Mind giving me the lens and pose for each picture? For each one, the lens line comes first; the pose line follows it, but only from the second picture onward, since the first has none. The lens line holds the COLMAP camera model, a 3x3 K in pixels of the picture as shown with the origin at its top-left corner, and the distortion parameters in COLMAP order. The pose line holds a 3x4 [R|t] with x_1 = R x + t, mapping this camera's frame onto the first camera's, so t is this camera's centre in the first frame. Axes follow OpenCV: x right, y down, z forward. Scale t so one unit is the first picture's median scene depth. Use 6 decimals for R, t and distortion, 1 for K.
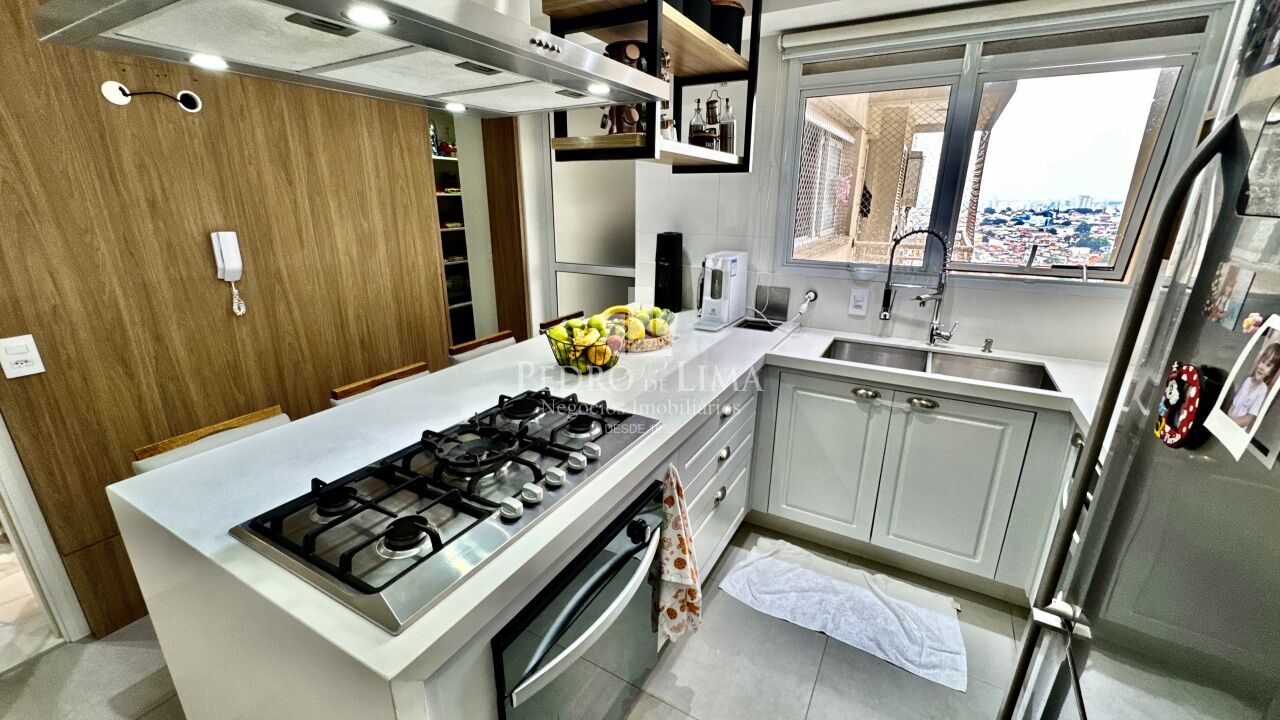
lens RADIAL K [[513.3, 0, 636.9], [0, 513.3, 361.8], [0, 0, 1]] dist [-0.001098, -0.000040]
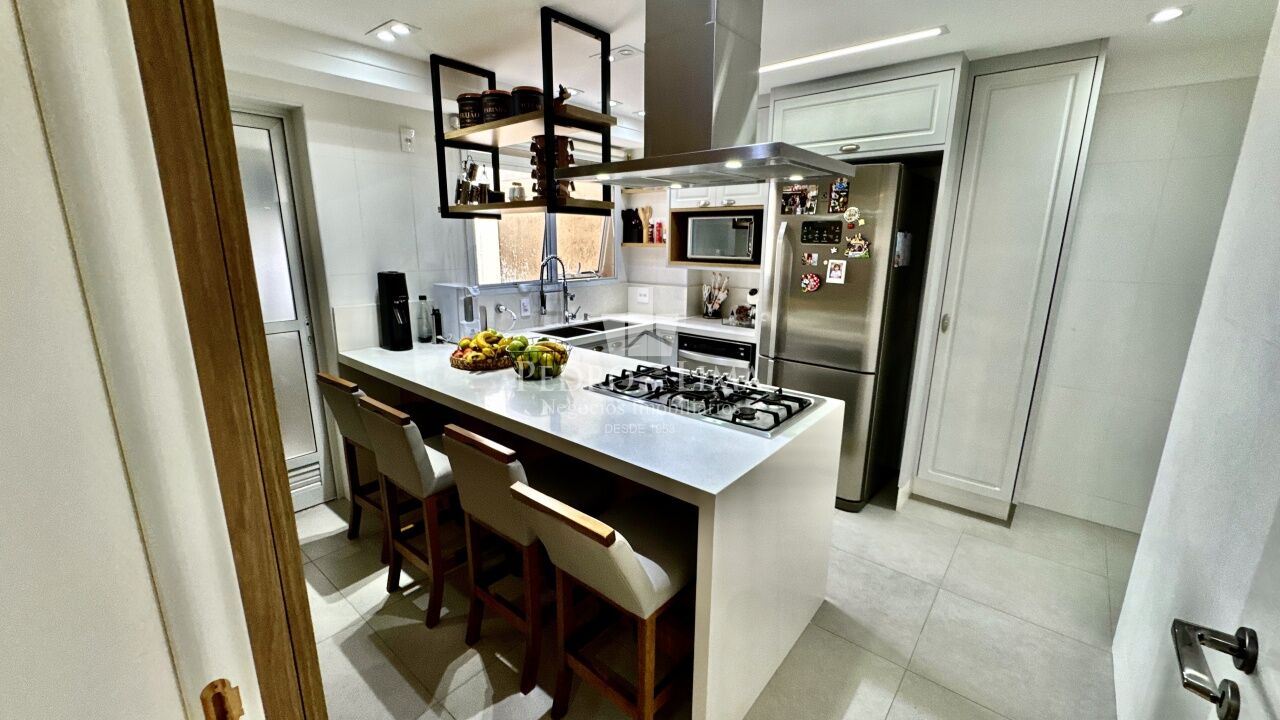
lens RADIAL K [[513.3, 0, 637.4], [0, 513.3, 358.8], [0, 0, 1]] dist [-0.001098, -0.000040]
pose [[0.176079, -0.227967, 0.957615, -0.979853], [0.295279, 0.940248, 0.169539, -0.133369], [-0.939046, 0.252911, 0.232872, 0.393945]]
